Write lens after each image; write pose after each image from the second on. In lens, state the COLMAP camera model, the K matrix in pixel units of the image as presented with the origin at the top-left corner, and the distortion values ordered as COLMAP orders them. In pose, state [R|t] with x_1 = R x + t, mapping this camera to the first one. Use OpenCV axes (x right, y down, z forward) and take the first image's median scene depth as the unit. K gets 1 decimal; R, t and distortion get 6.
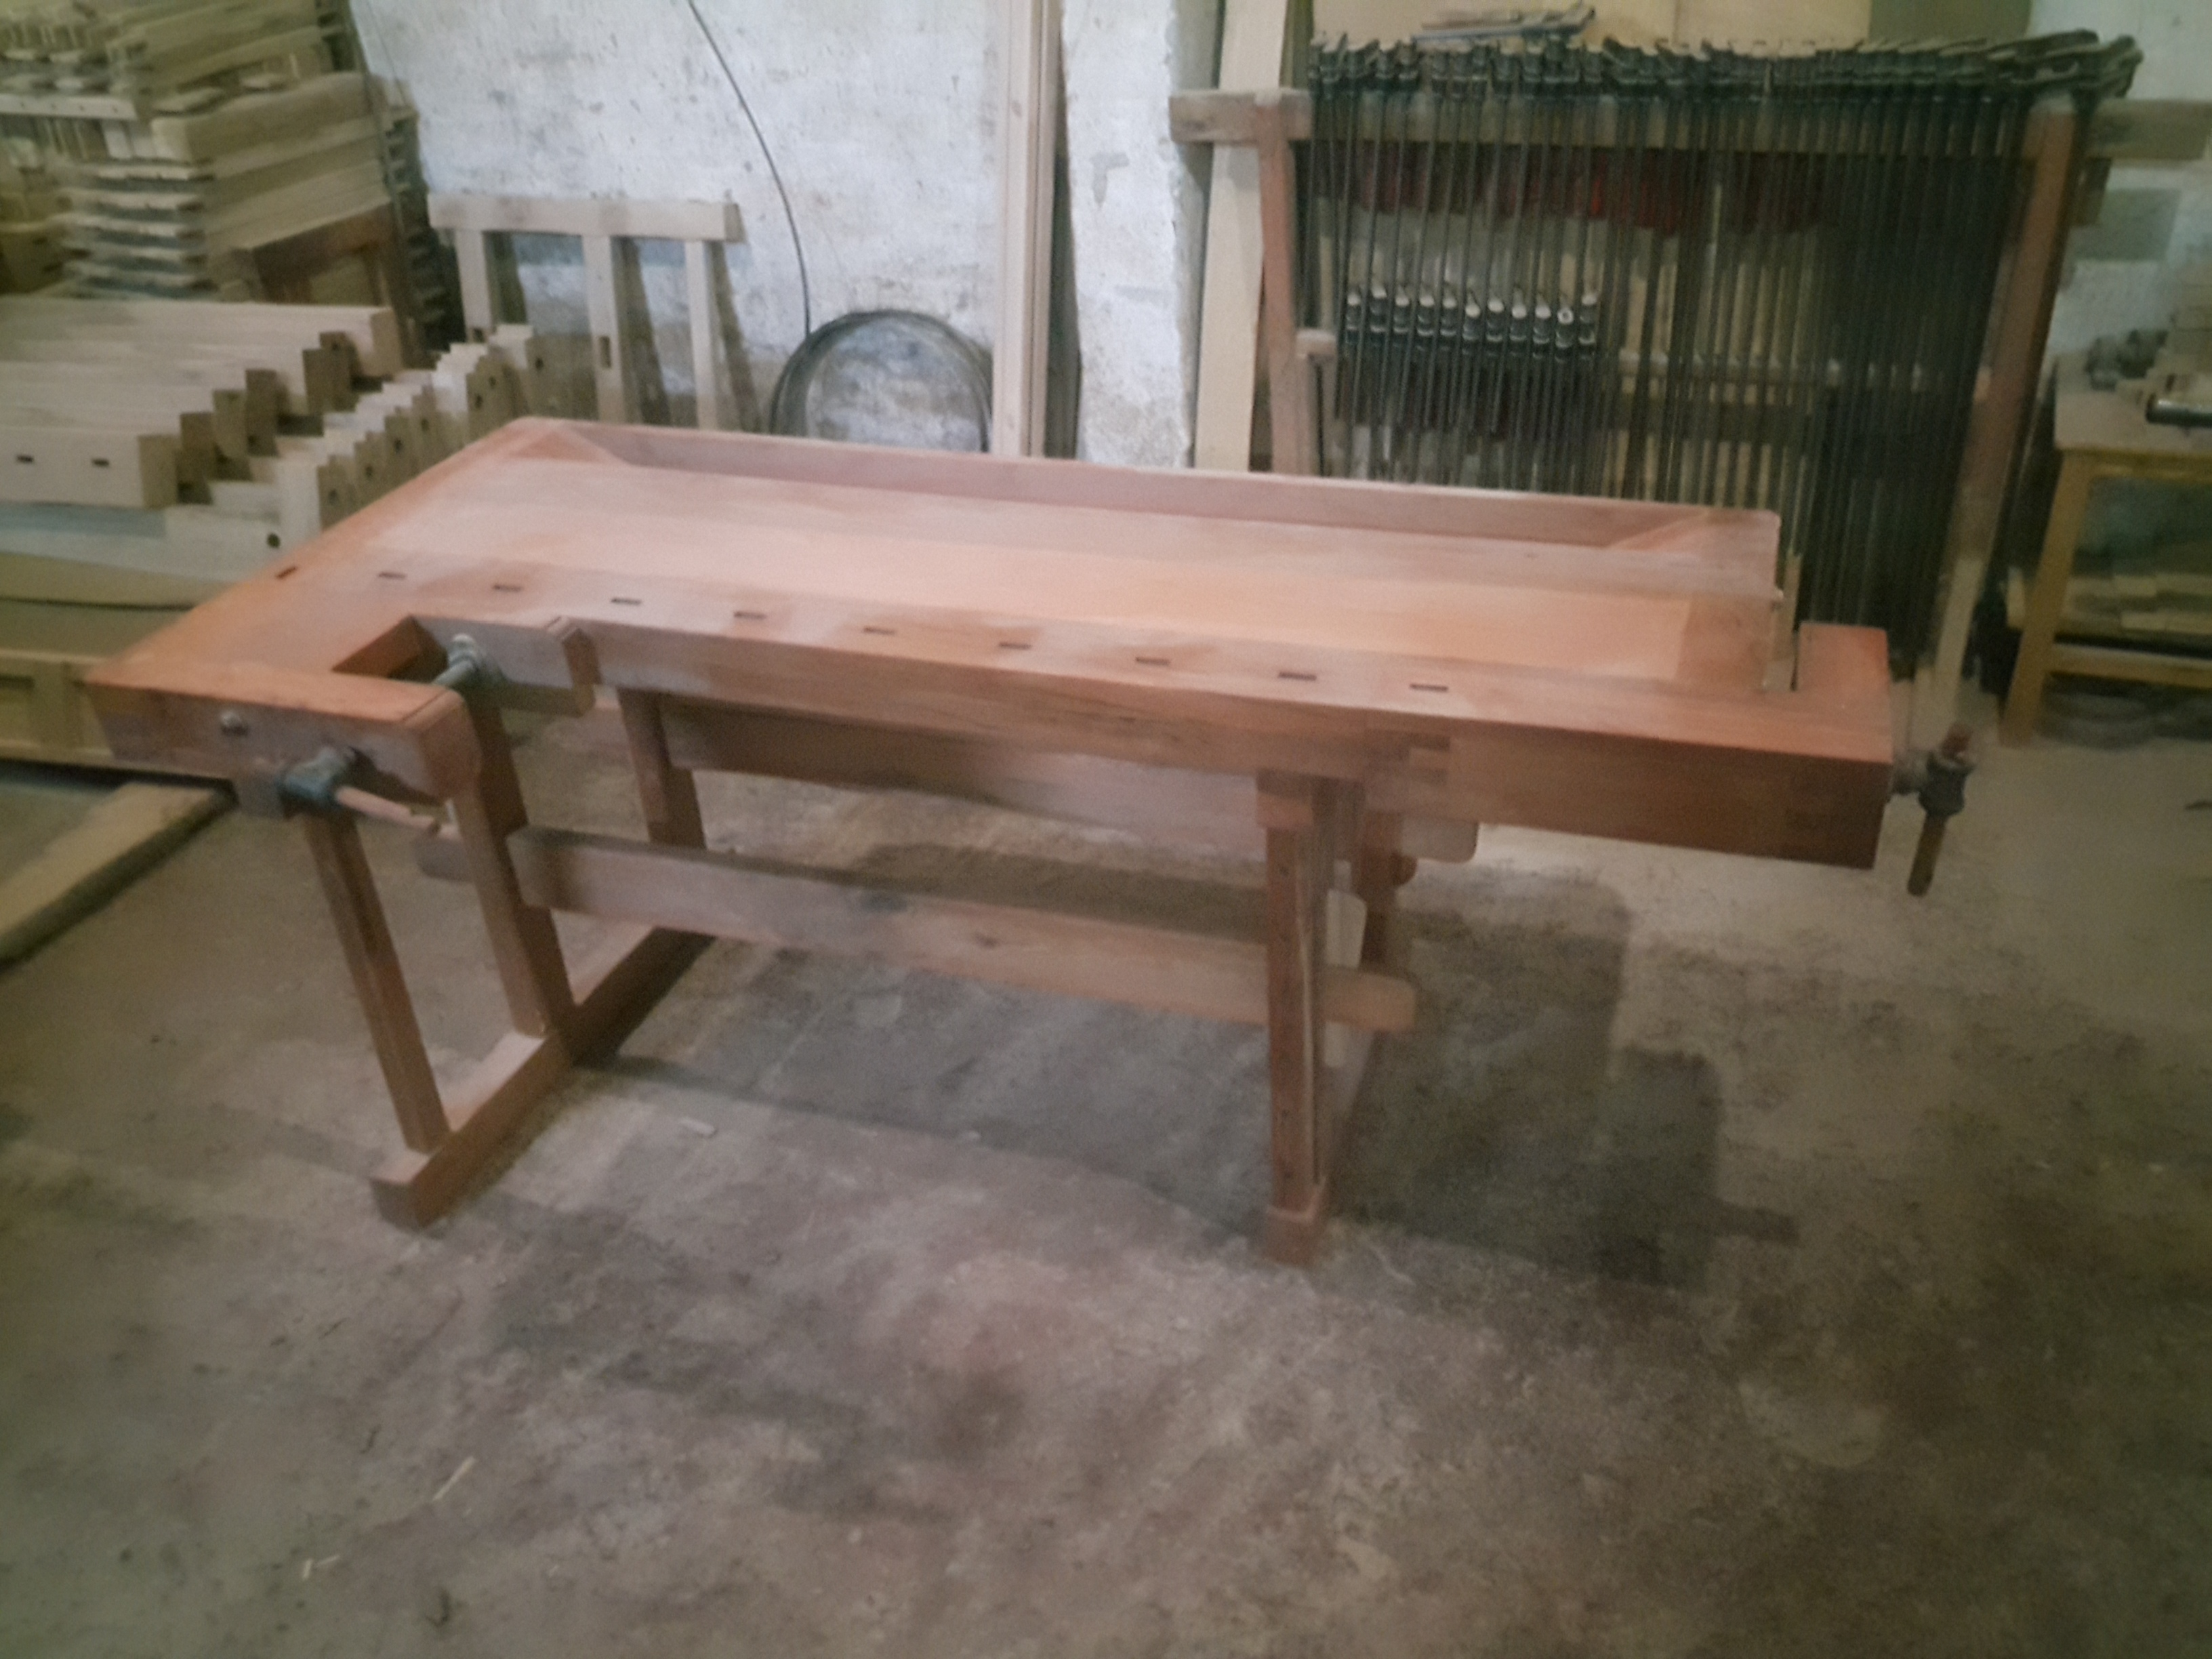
lens RADIAL K [[1849.8, 0, 1105.7], [0, 1849.8, 818.0], [0, 0, 1]] dist [0.028062, -0.051326]
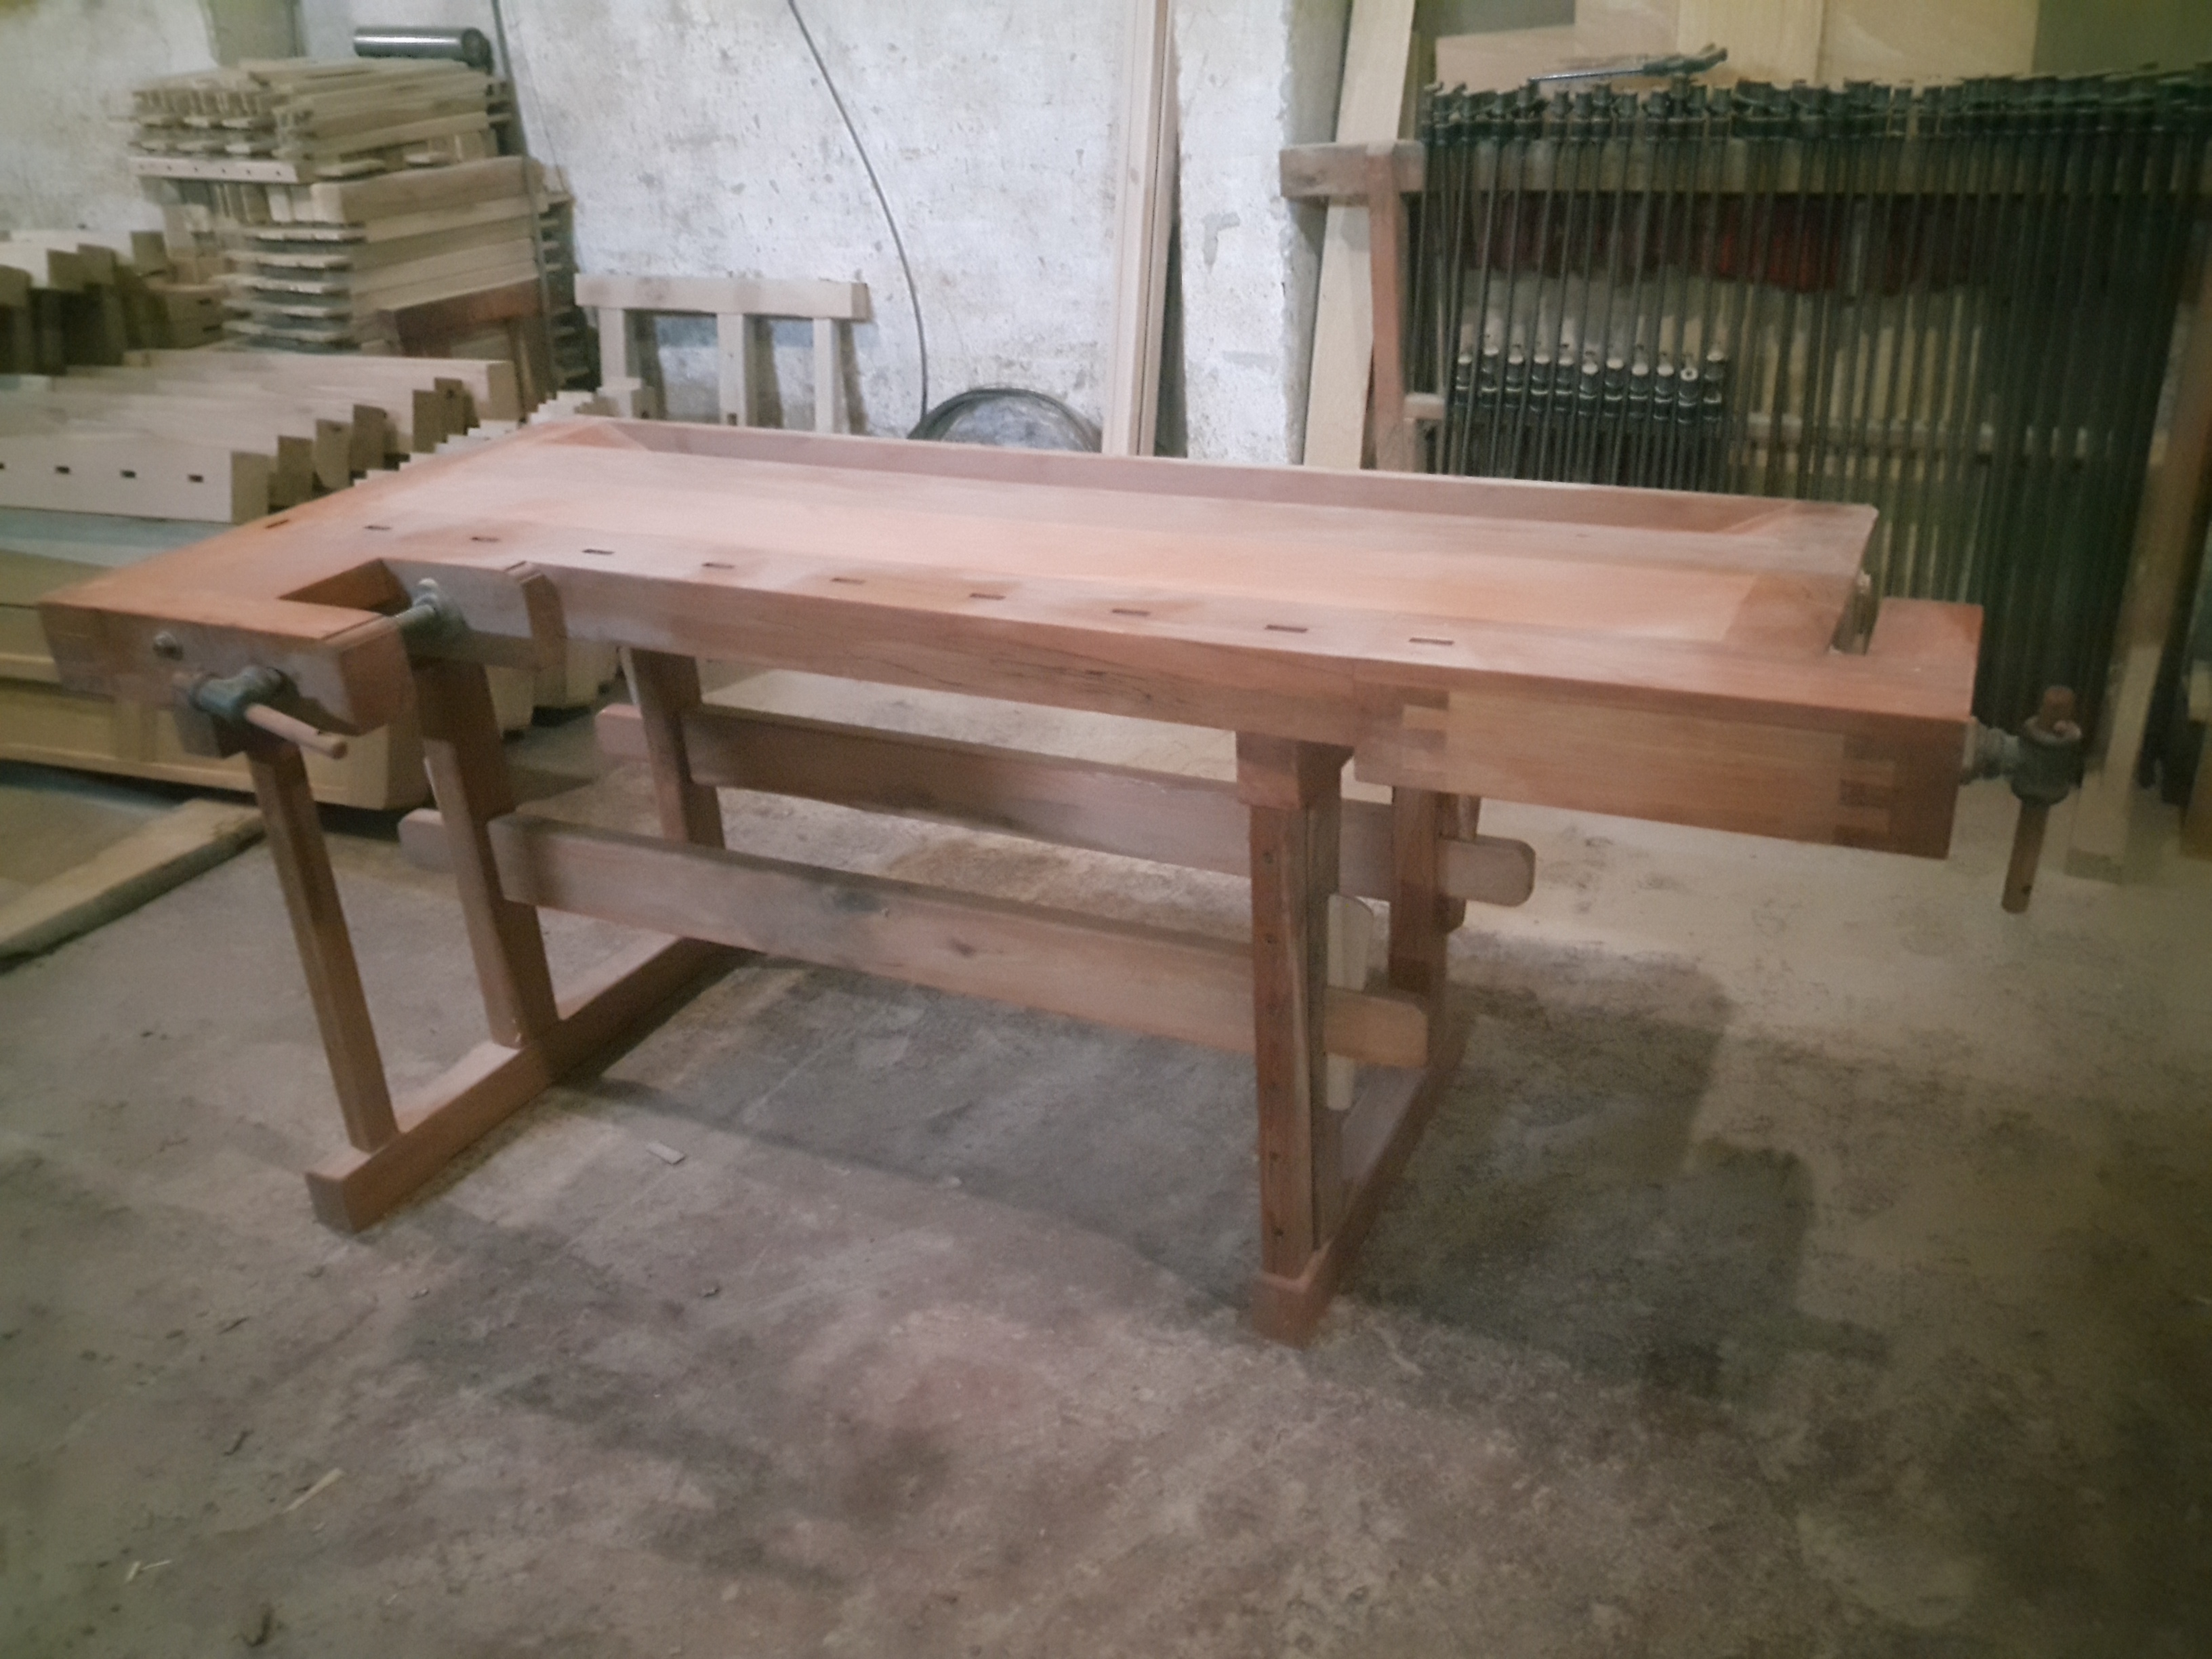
lens RADIAL K [[1849.8, 0, 1104.3], [0, 1849.8, 813.0], [0, 0, 1]] dist [0.028062, -0.051326]
pose [[0.992586, 0.051846, -0.109929, 0.087937], [-0.063414, 0.992503, -0.104486, 0.080430], [0.103688, 0.110683, 0.988432, 0.092791]]
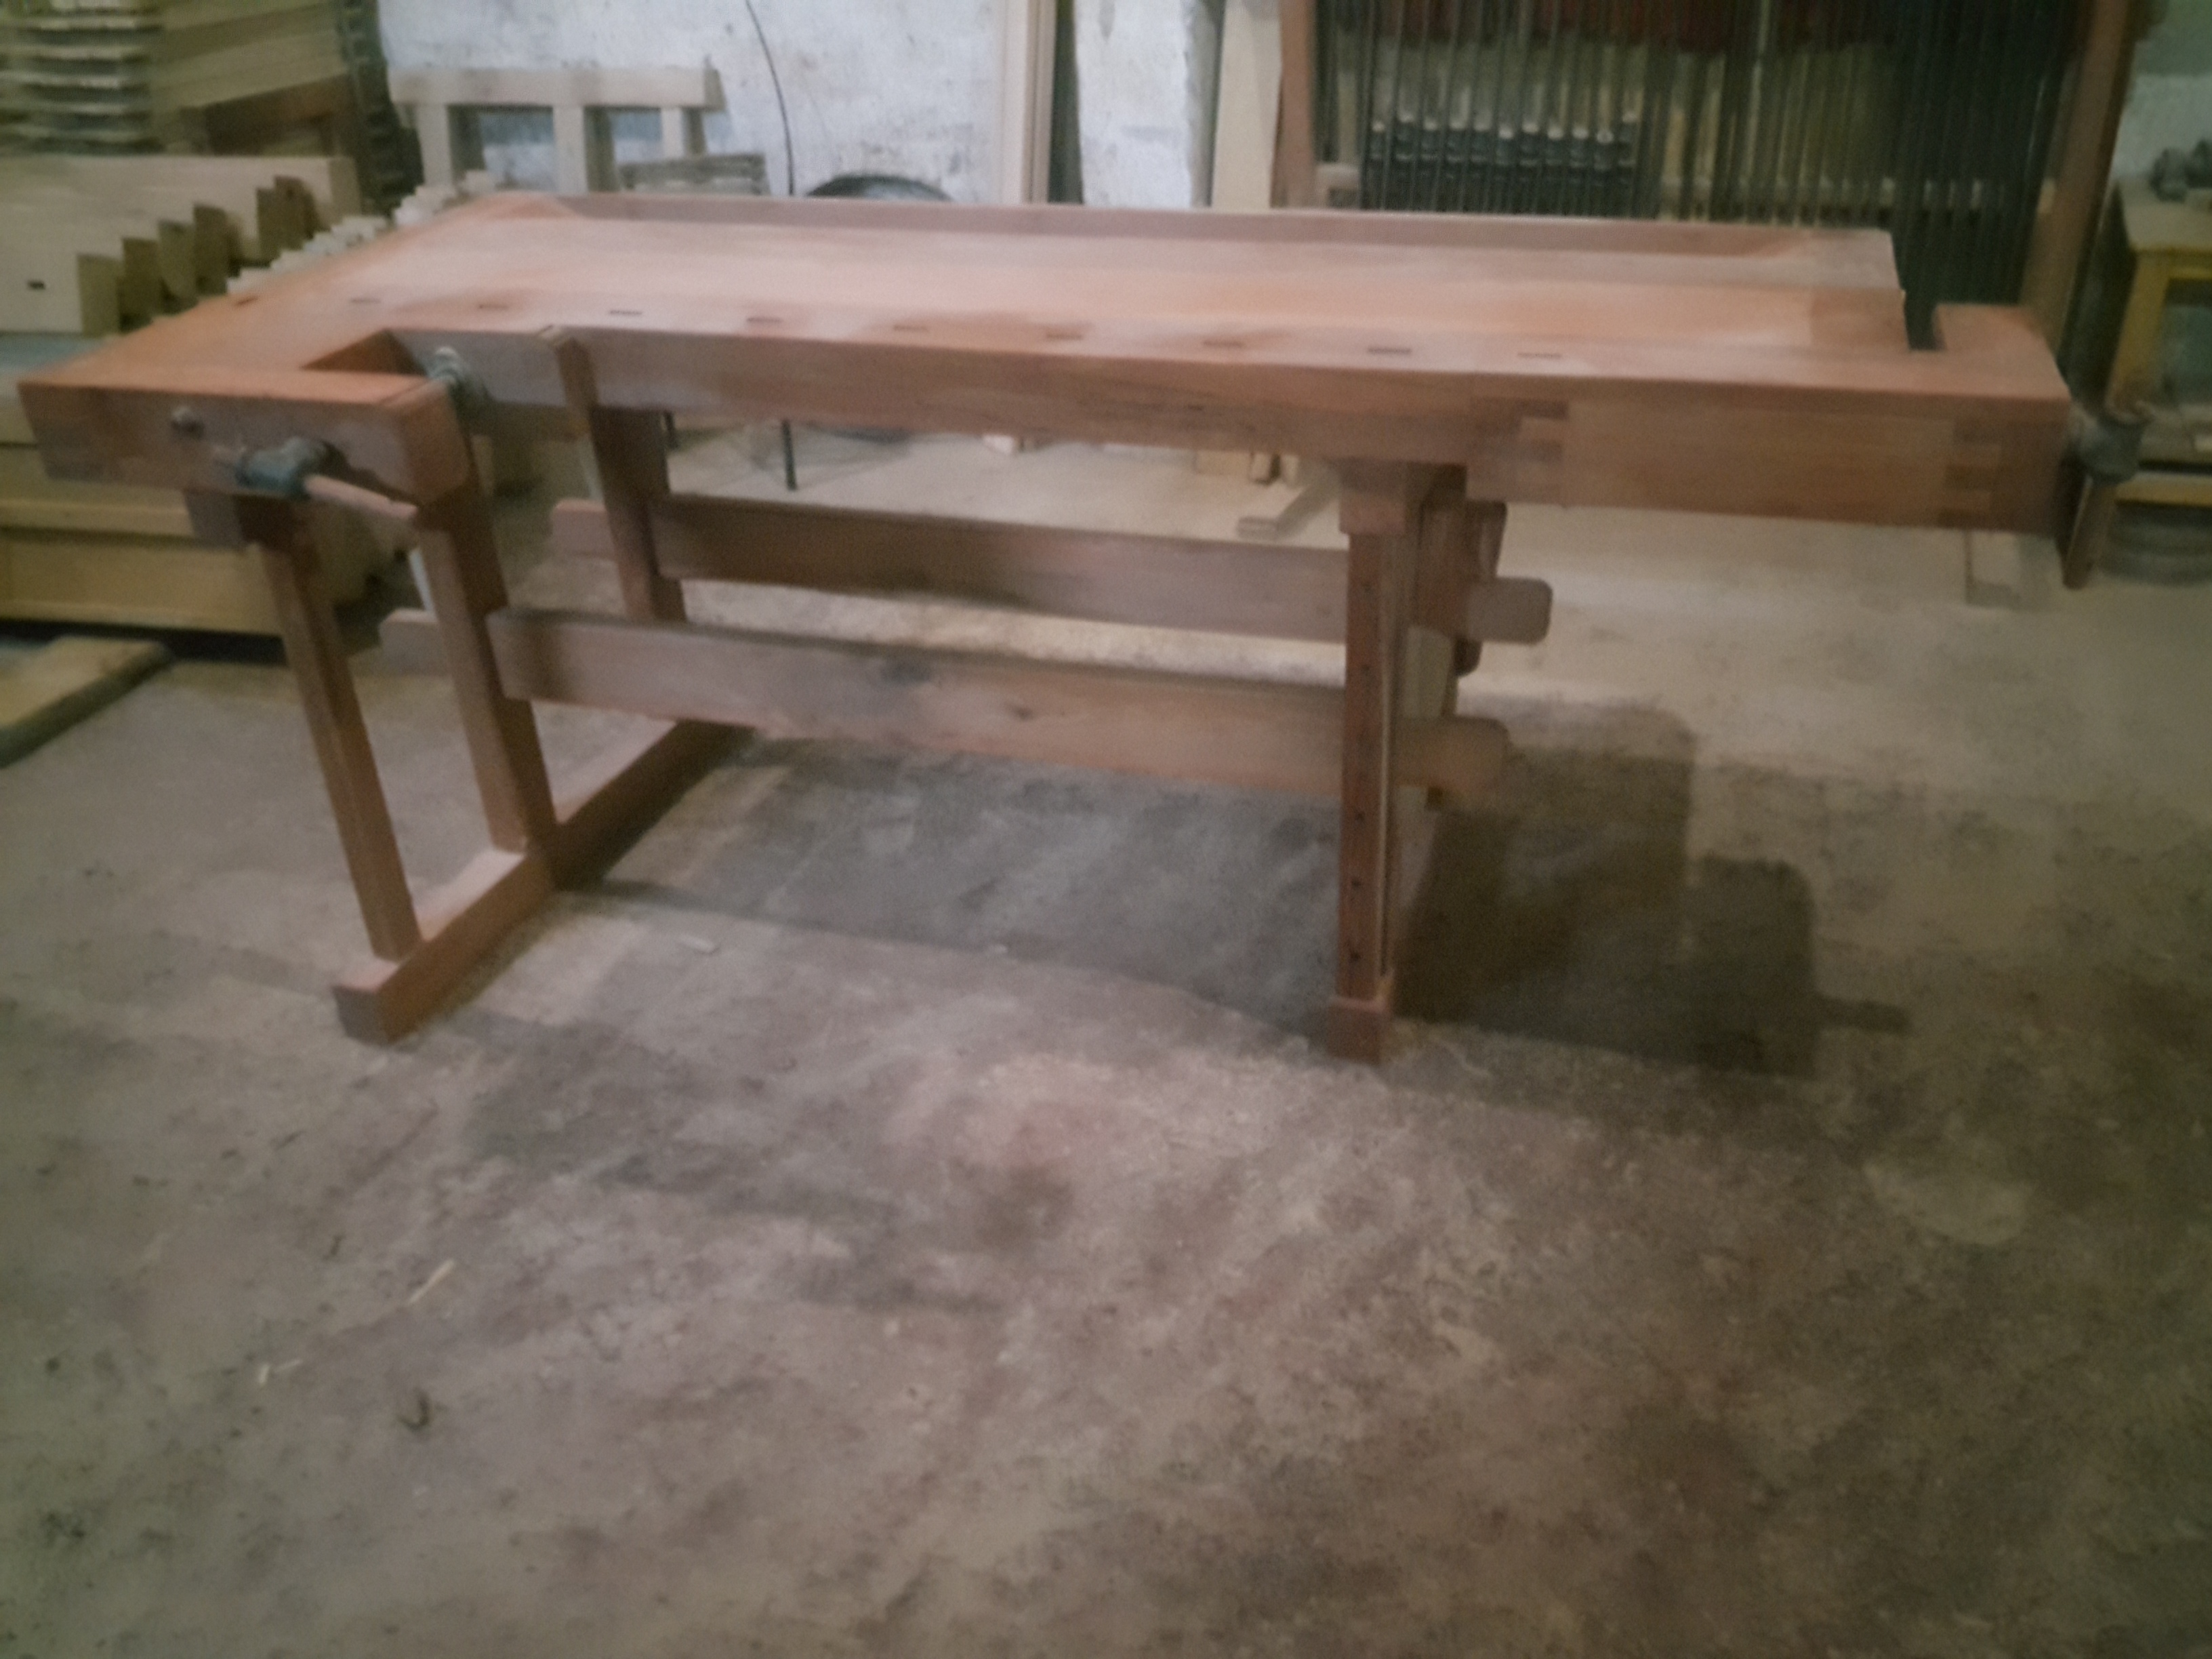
lens RADIAL K [[1849.8, 0, 1105.6], [0, 1849.8, 828.2], [0, 0, 1]] dist [0.028062, -0.051326]
pose [[0.999645, -0.003296, 0.026442, -0.042023], [0.003782, 0.999824, -0.018353, 0.125498], [-0.026377, 0.018447, 0.999482, 0.081715]]
